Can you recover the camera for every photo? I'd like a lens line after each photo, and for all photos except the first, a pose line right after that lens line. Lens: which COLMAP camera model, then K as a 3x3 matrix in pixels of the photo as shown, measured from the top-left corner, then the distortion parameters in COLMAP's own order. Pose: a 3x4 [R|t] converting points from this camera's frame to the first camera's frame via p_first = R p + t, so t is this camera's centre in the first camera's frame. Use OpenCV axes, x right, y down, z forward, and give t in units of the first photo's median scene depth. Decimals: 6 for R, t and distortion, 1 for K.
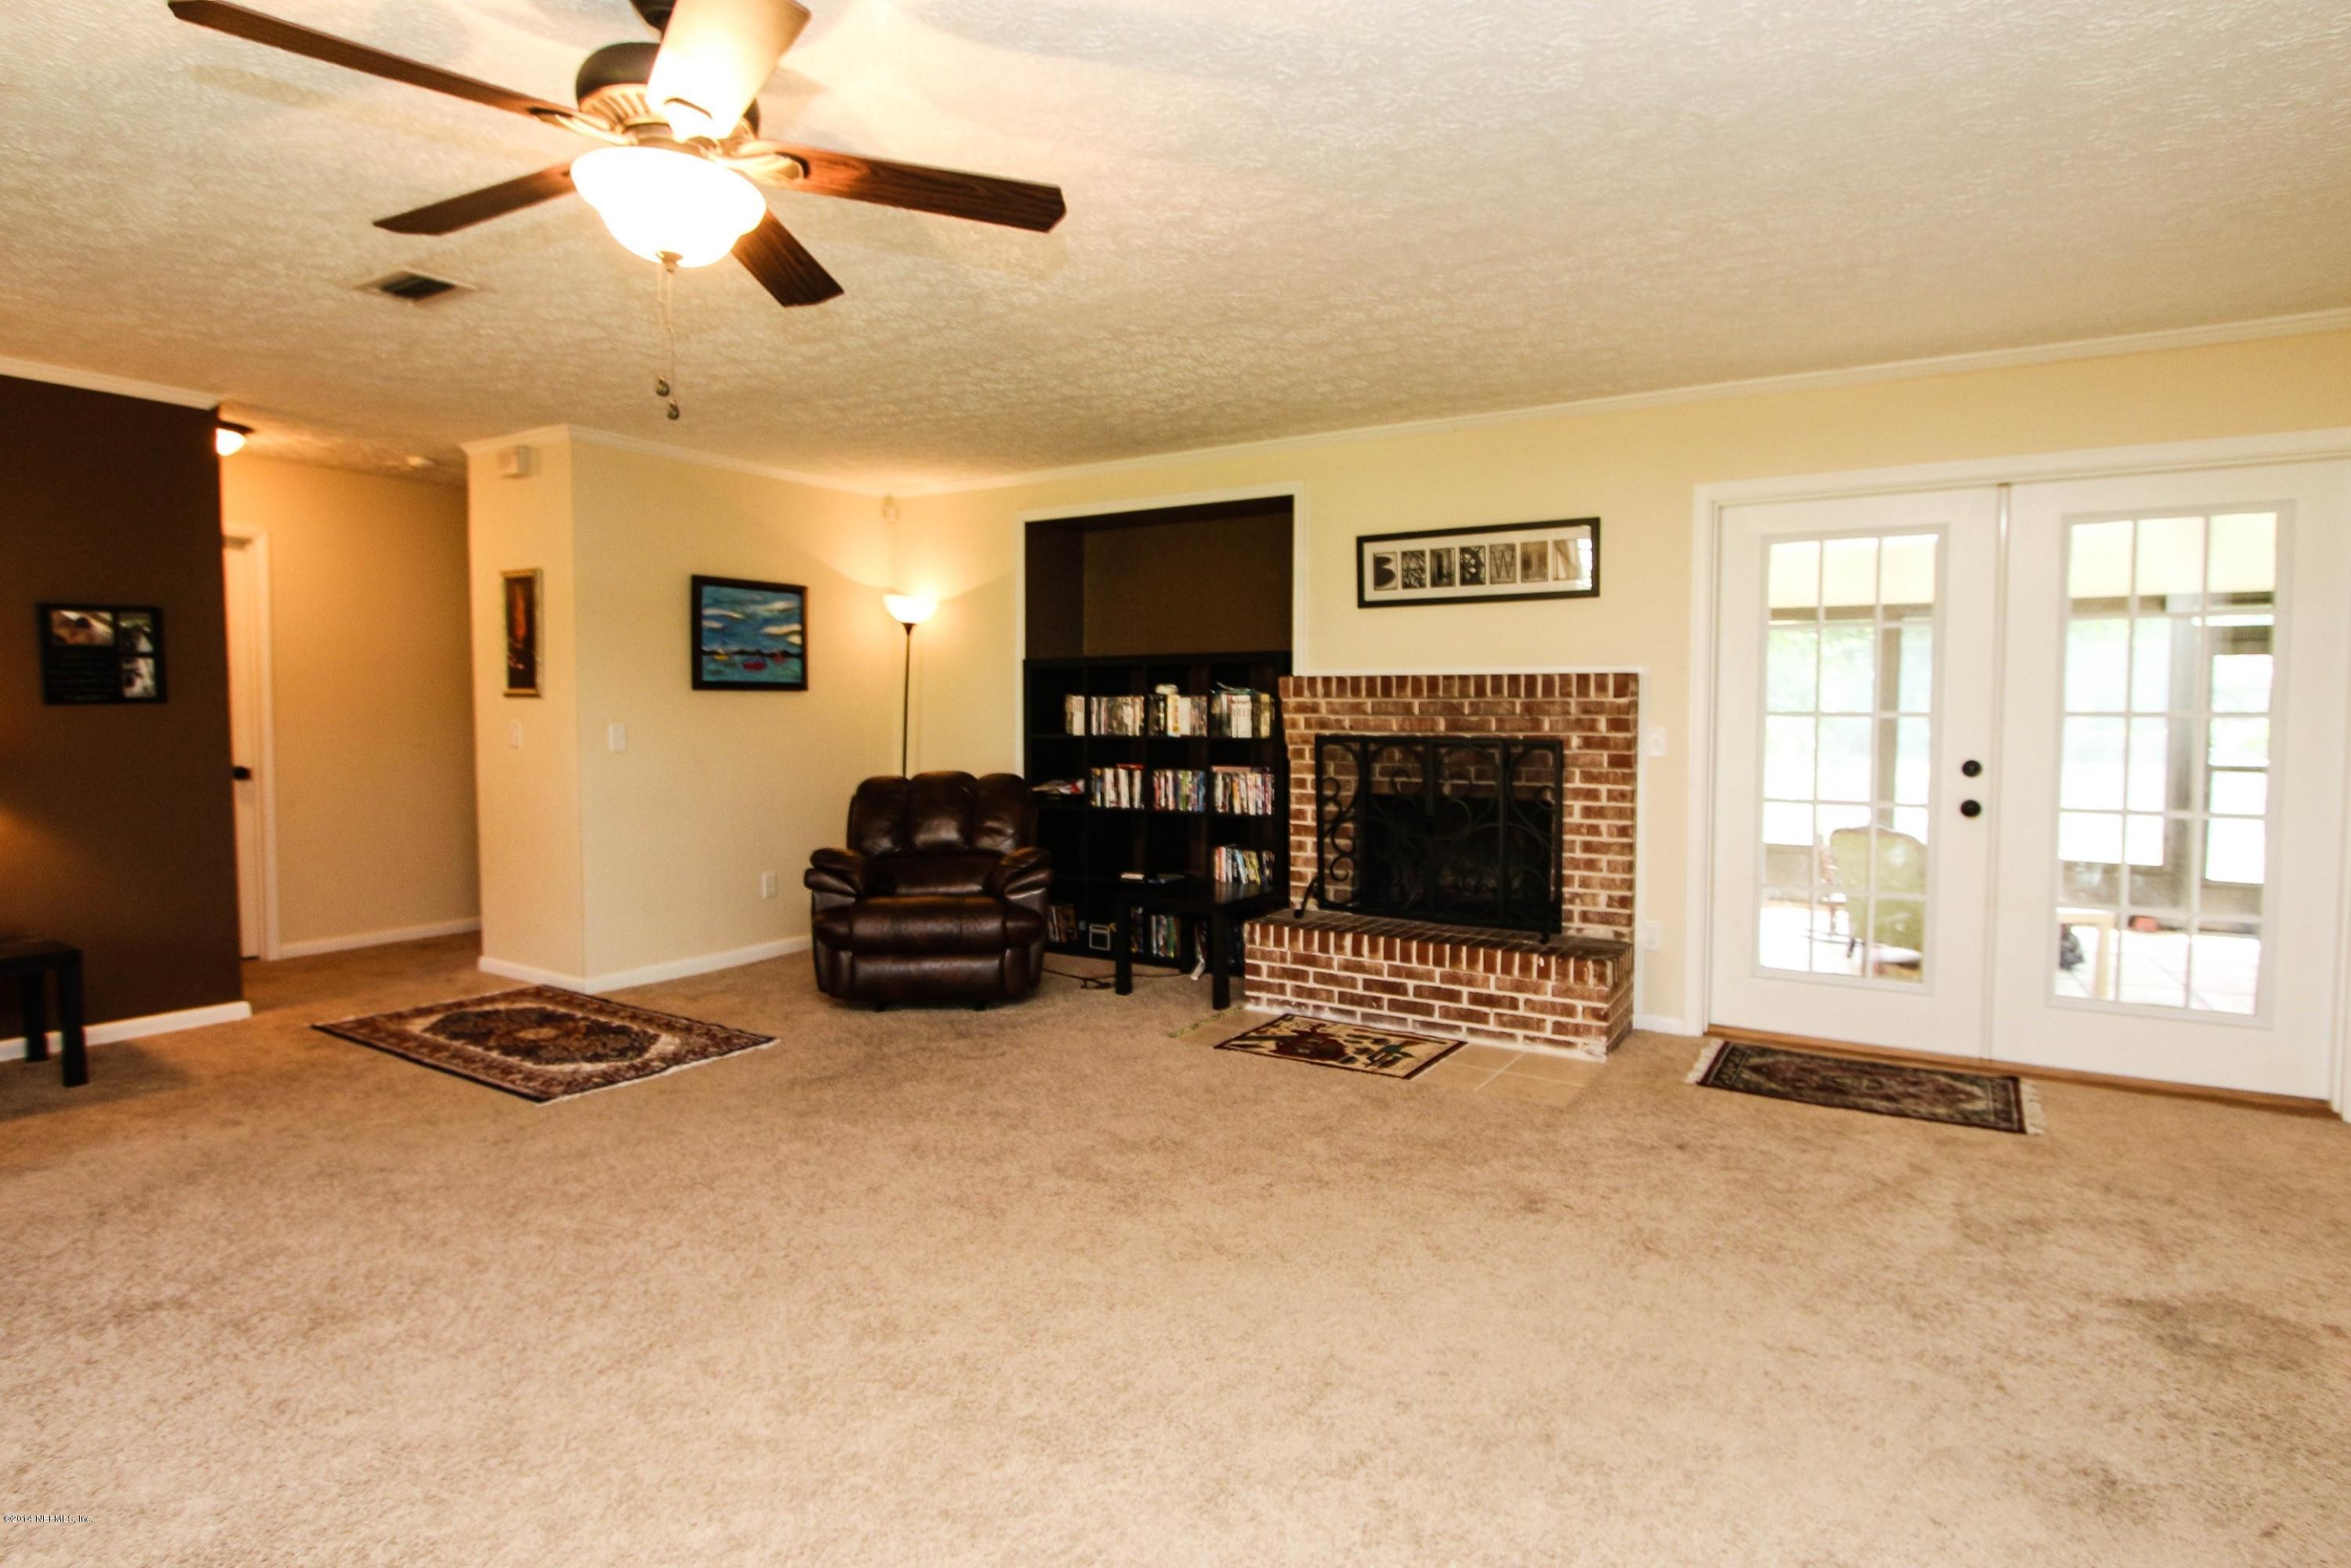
lens RADIAL K [[1233.0, 0, 1186.9], [0, 1233.0, 780.1], [0, 0, 1]] dist [-0.019887, 0.003575]
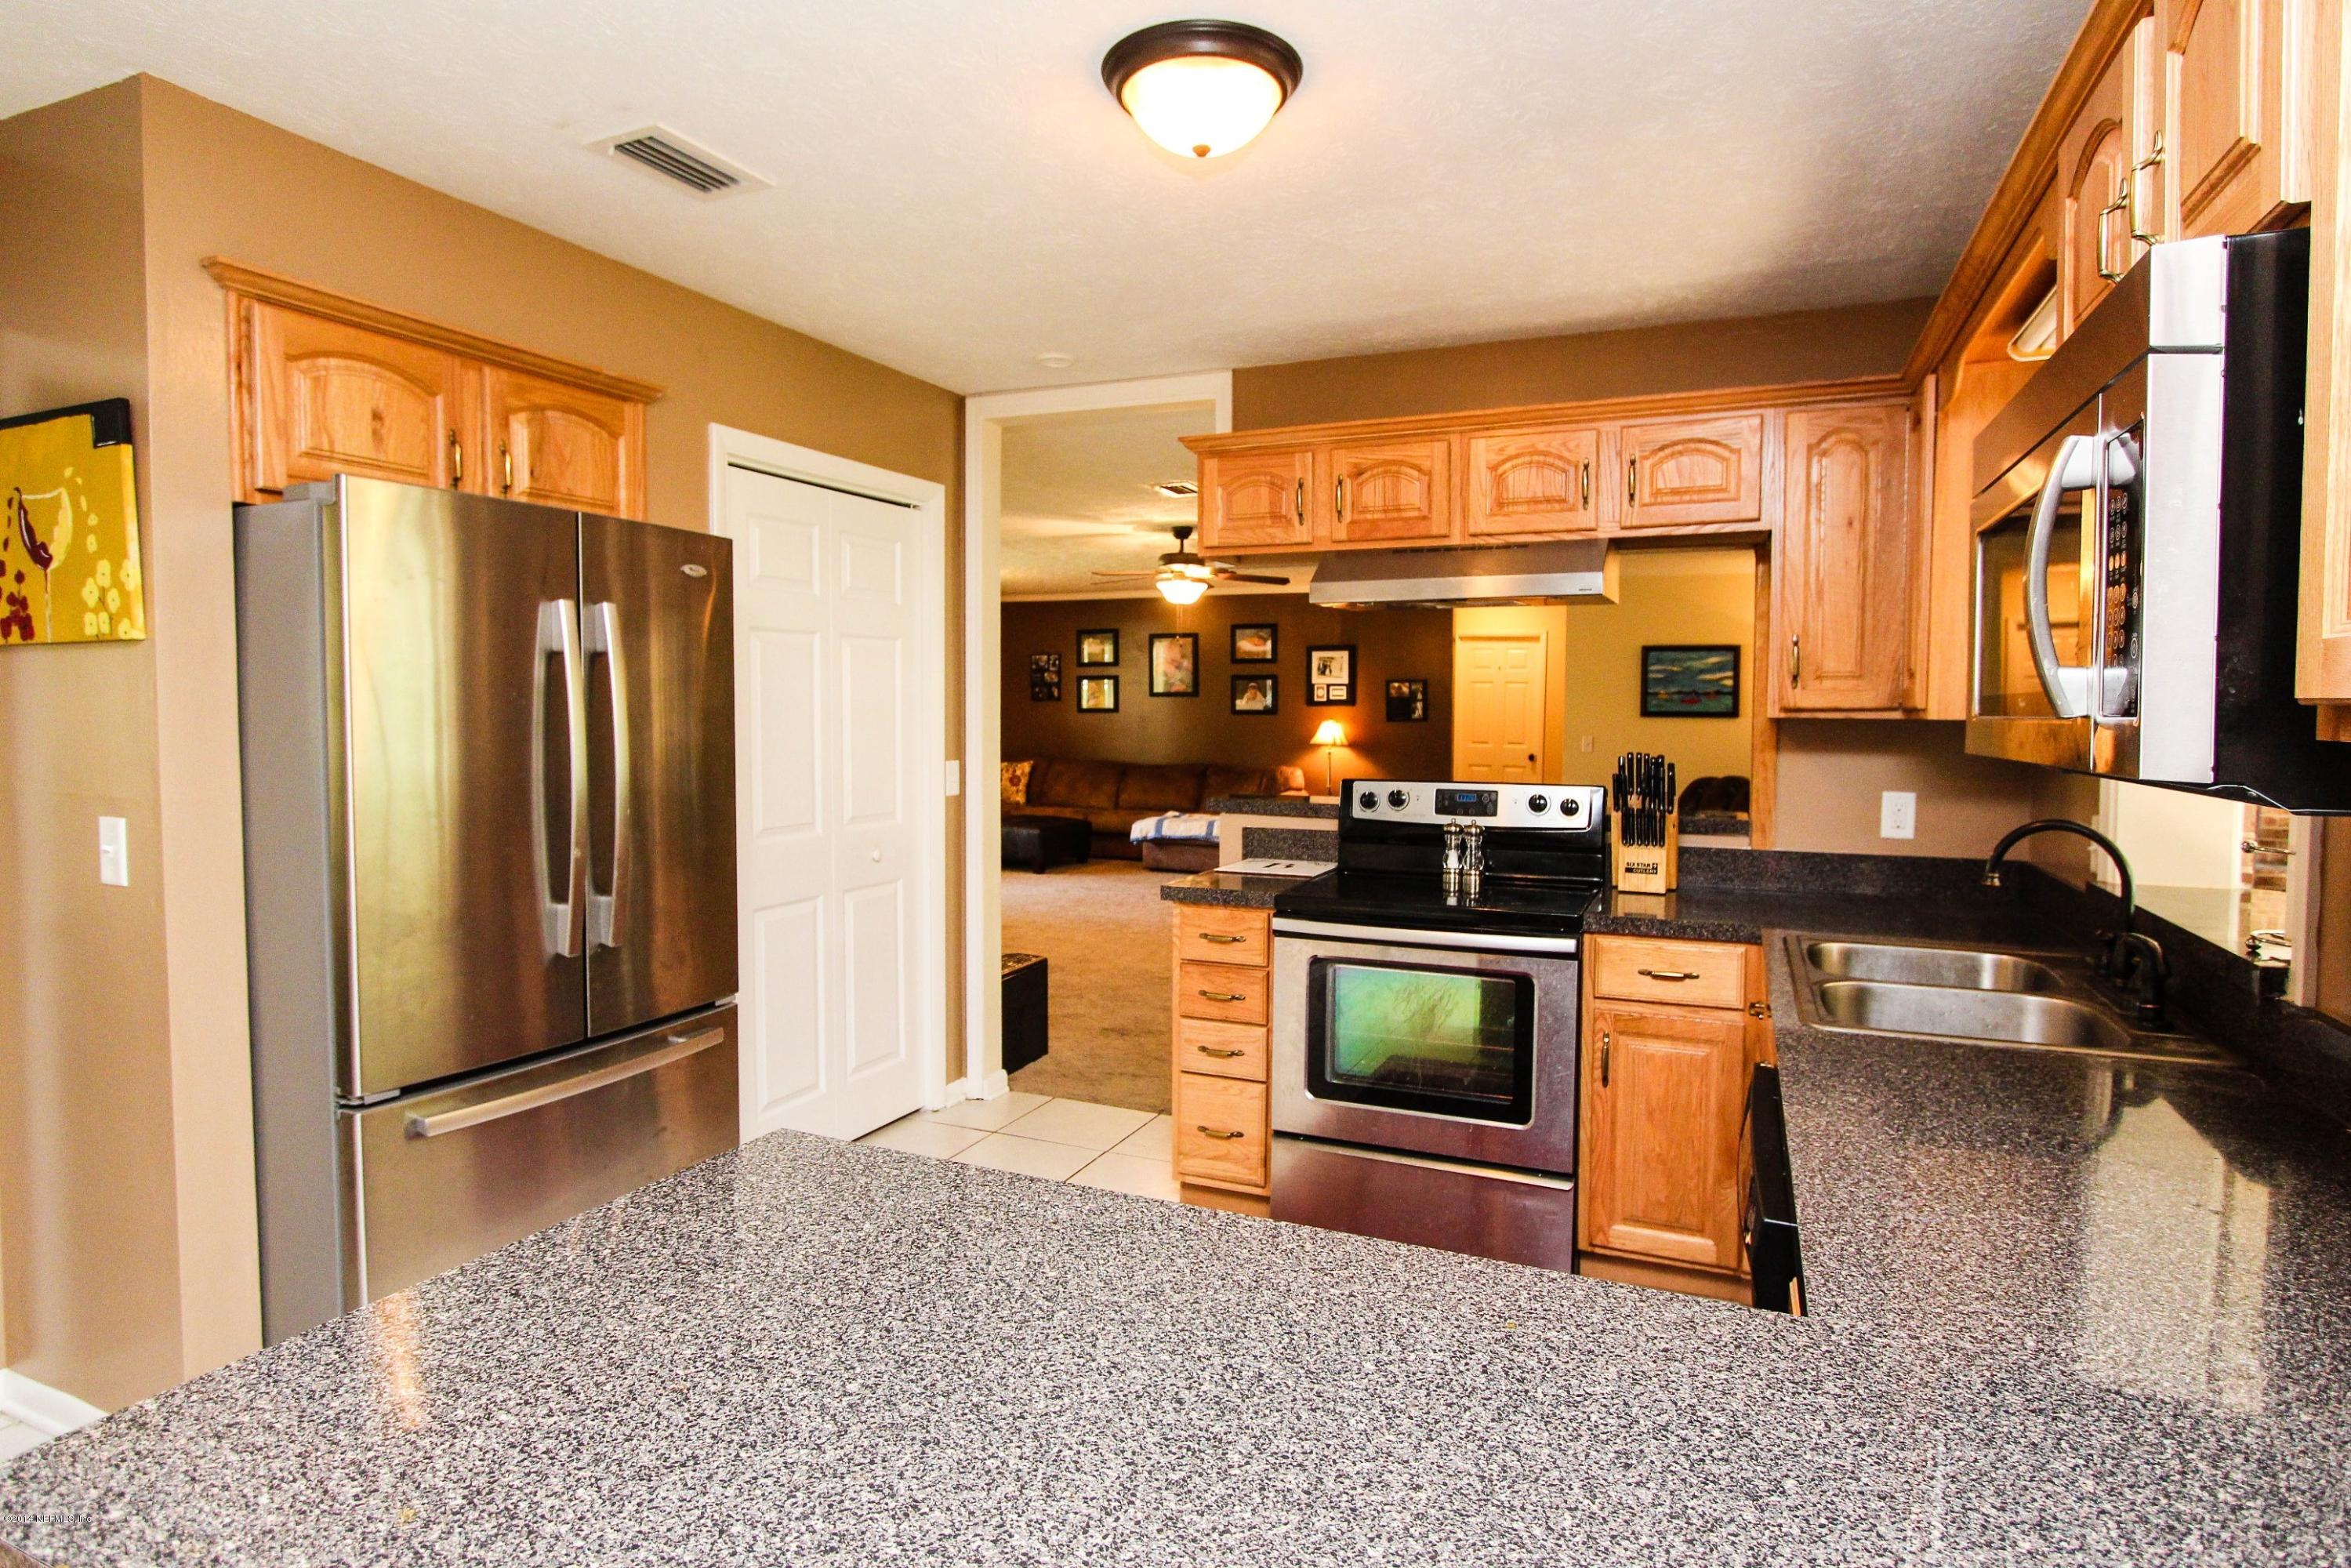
lens RADIAL K [[1233.0, 0, 1177.6], [0, 1233.0, 777.4], [0, 0, 1]] dist [-0.019887, 0.003575]
pose [[0.157122, 0.056380, -0.985969, 1.298903], [-0.069778, 0.996508, 0.045863, -0.030345], [0.985111, 0.061593, 0.160507, 0.172680]]
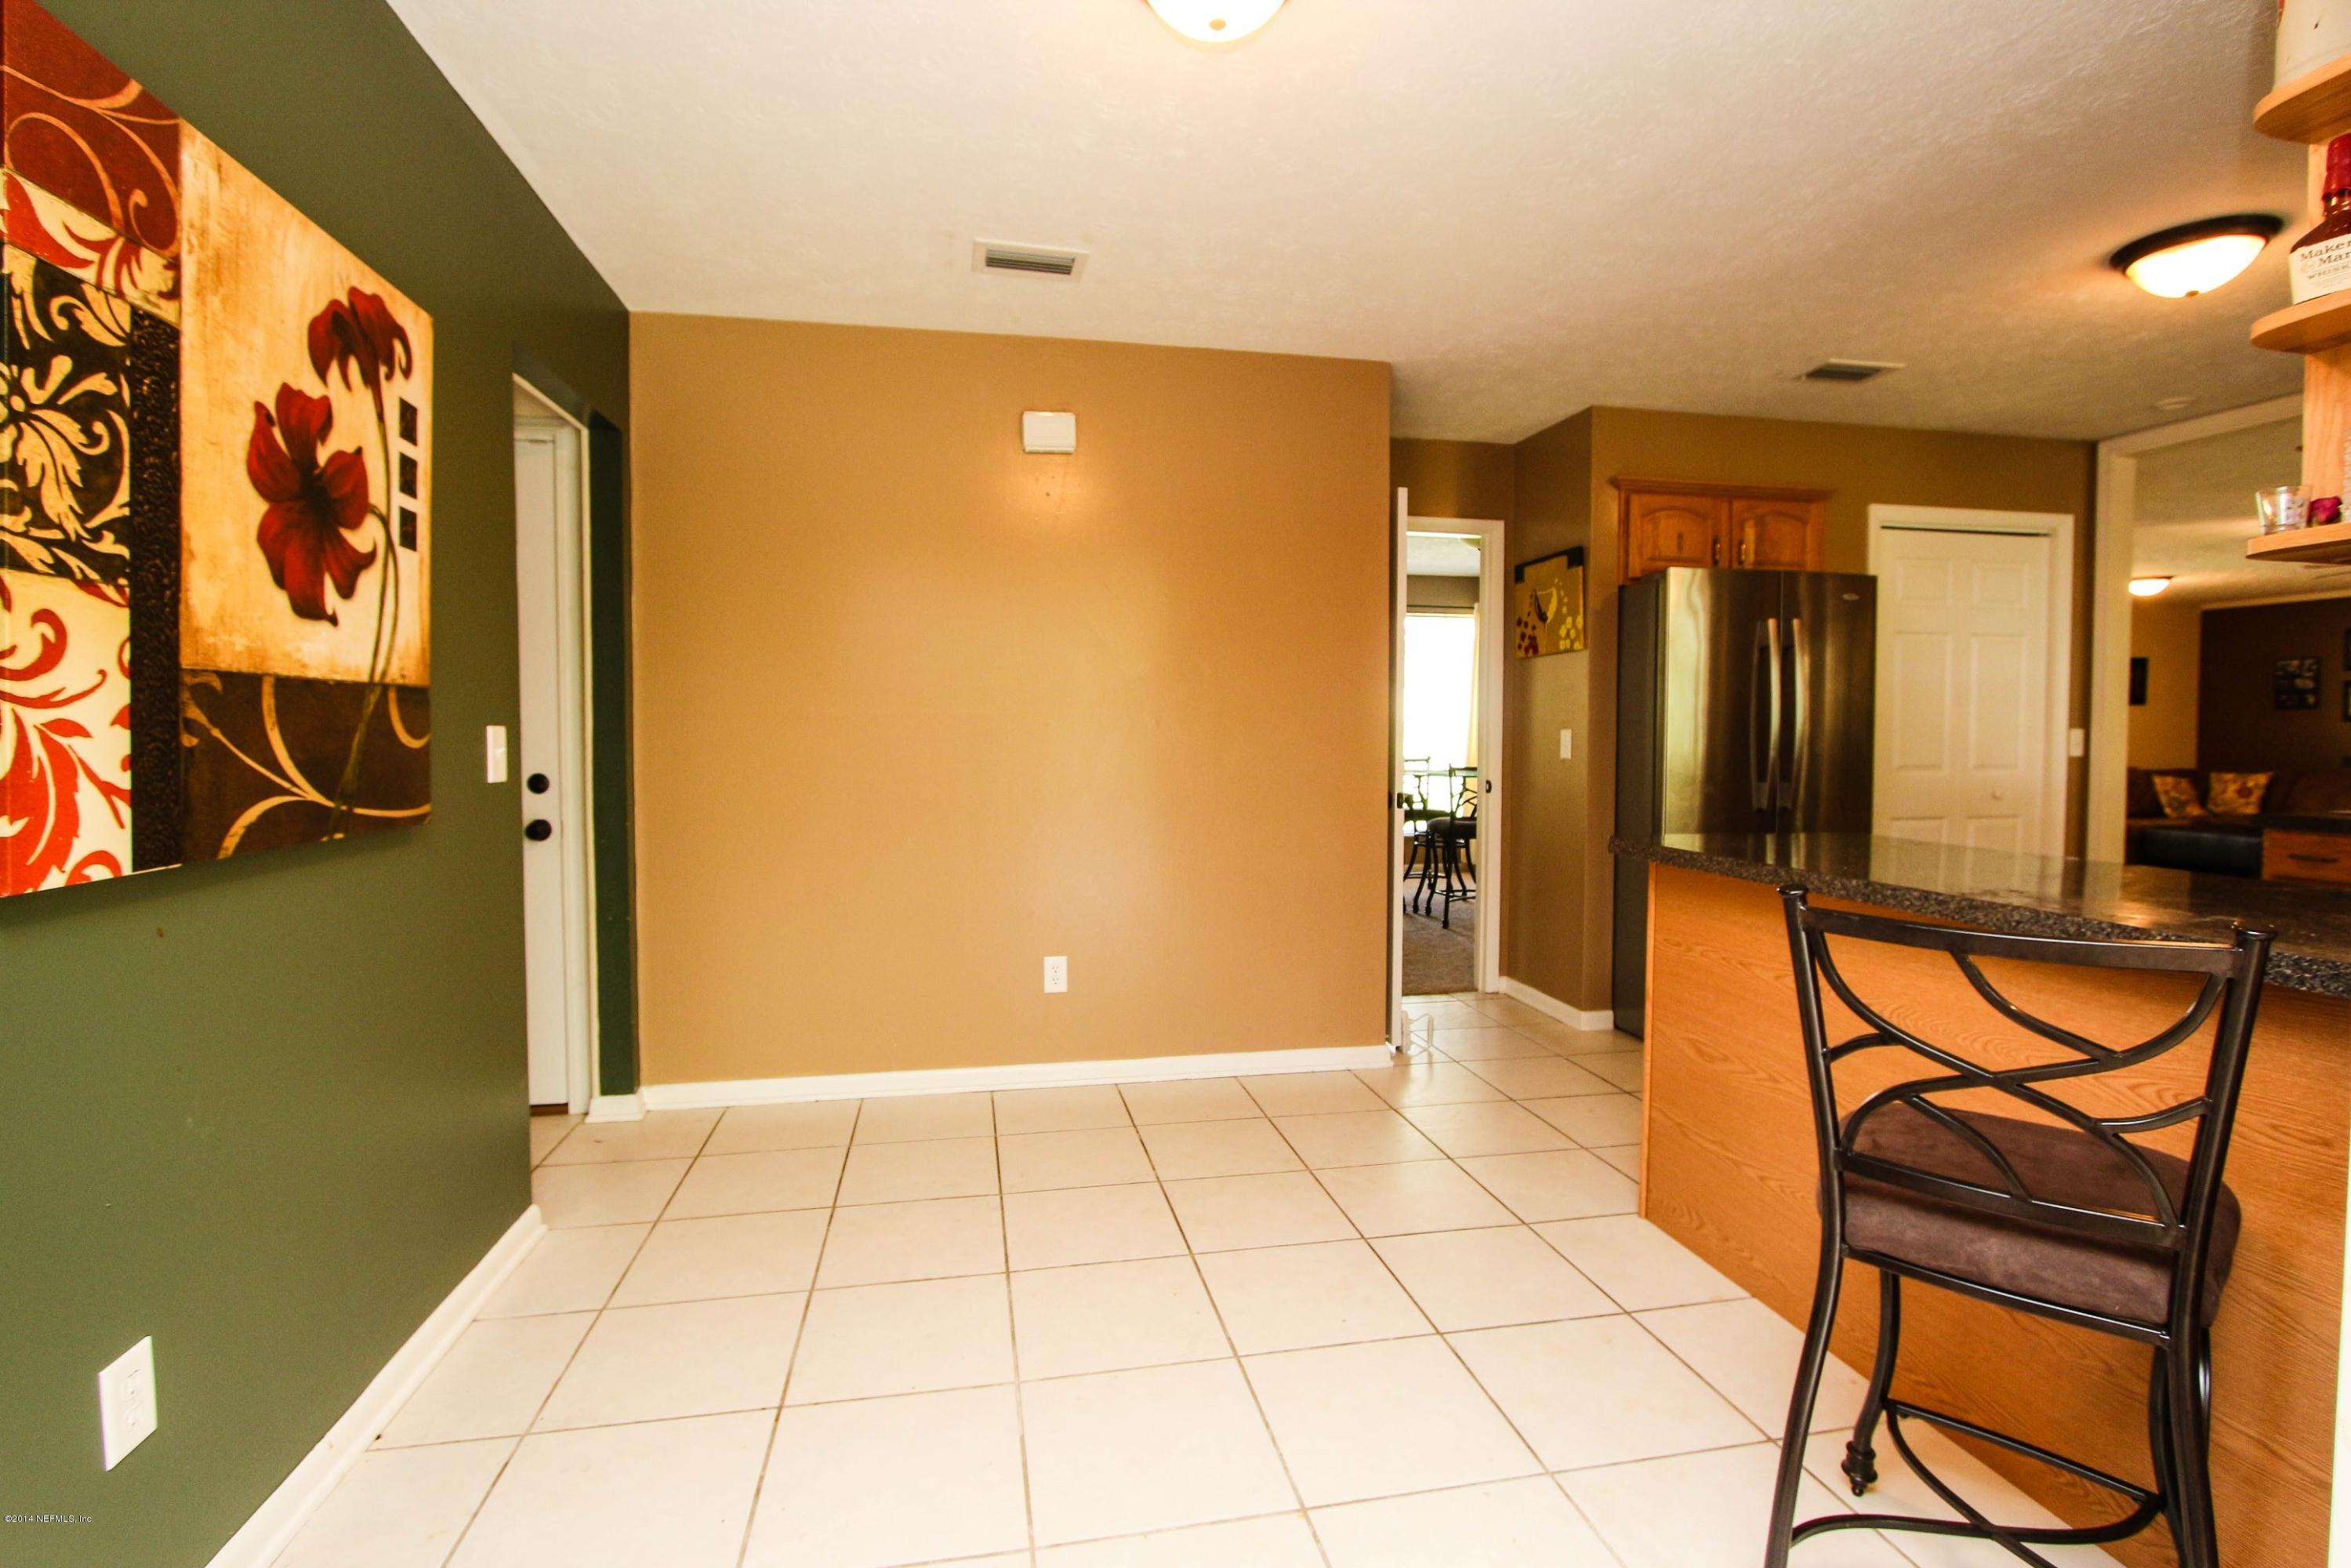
lens RADIAL K [[1091.6, 0, 1171.0], [0, 1091.6, 762.0], [0, 0, 1]] dist [-0.021888, 0.003689]
pose [[-0.722233, 0.011802, -0.691549, 1.651889], [-0.052654, 0.996015, 0.071988, 0.009398], [0.689643, 0.088405, -0.718733, 0.285537]]
